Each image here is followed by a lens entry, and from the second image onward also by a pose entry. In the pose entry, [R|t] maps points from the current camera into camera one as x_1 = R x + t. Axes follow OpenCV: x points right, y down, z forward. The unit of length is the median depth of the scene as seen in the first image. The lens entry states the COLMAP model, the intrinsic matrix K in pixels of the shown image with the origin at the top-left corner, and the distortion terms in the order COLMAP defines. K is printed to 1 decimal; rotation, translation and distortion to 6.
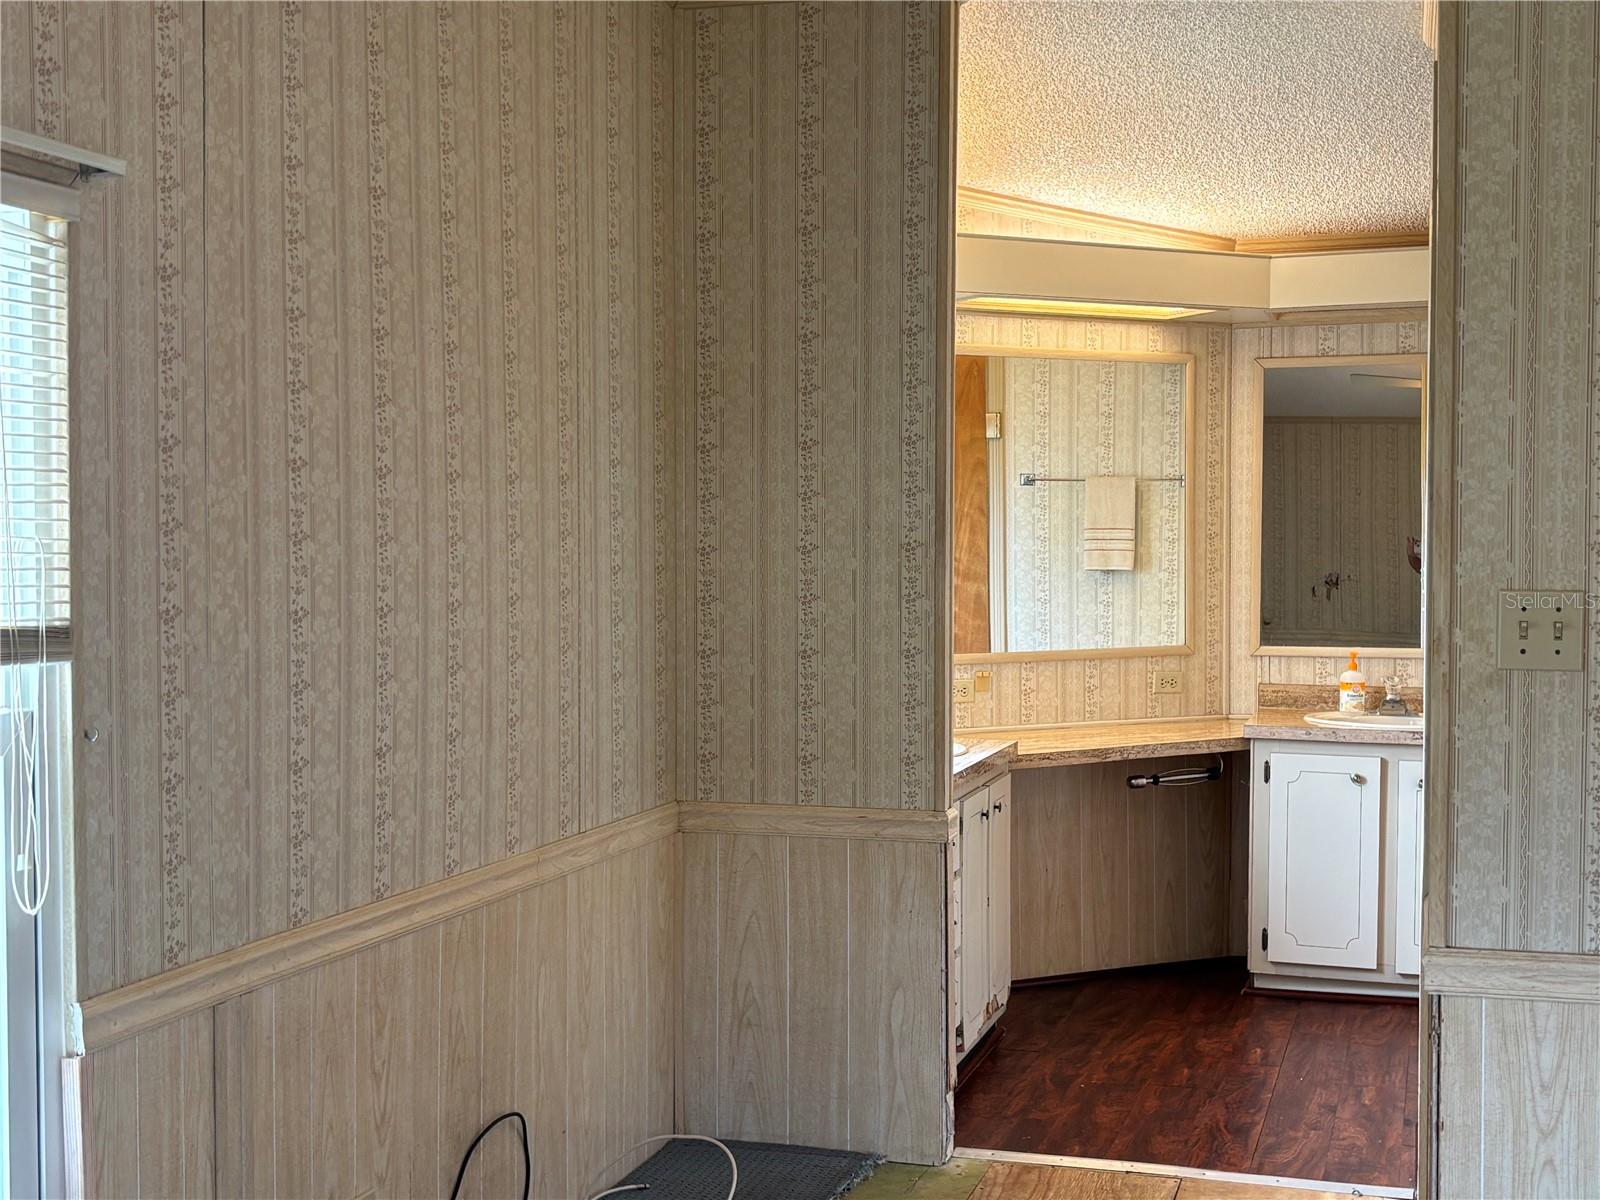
lens RADIAL K [[2026.4, 0, 800.0], [0, 2026.4, 600.0], [0, 0, 1]] dist [0.102298, 0.000658]
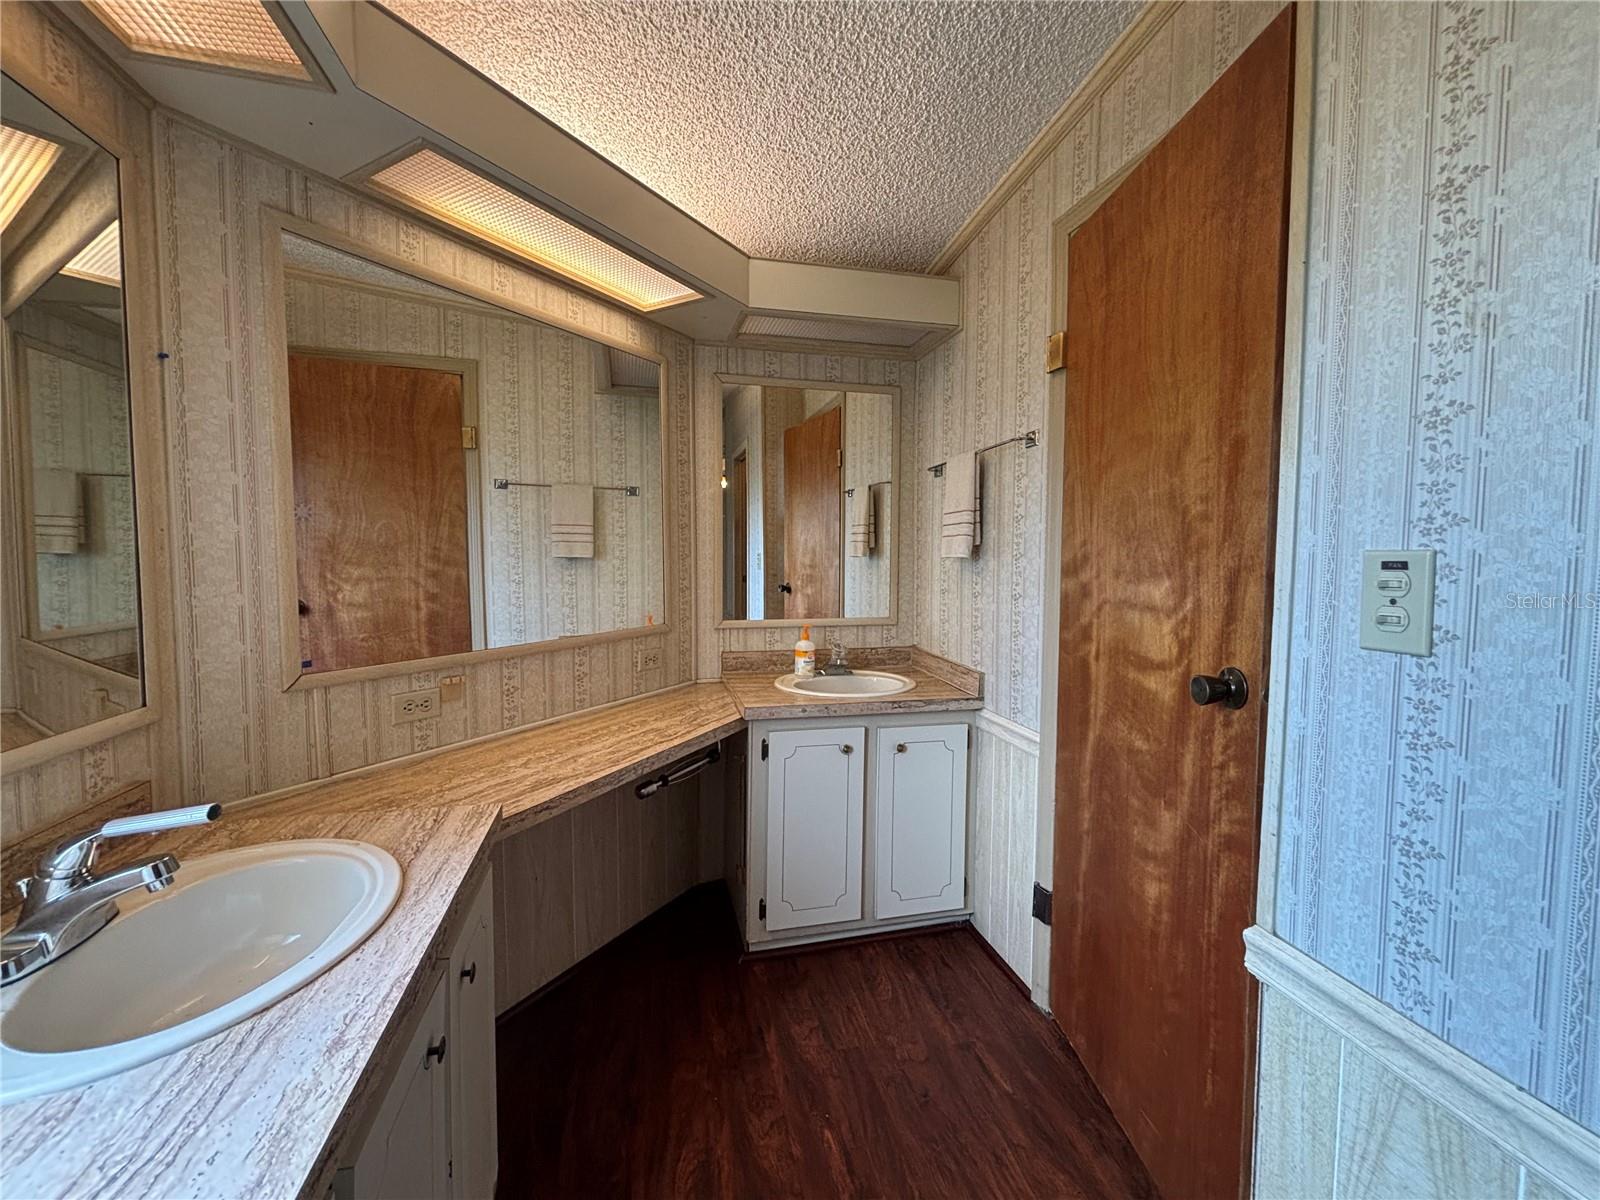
lens RADIAL K [[650.3, 0, 800.7], [0, 650.3, 590.9], [0, 0, 1]] dist [-0.000714, 0.002027]
pose [[0.853254, -0.022571, 0.521007, 0.070925], [0.009066, 0.999554, 0.028455, -0.004811], [-0.521417, -0.019556, 0.853078, 0.669084]]
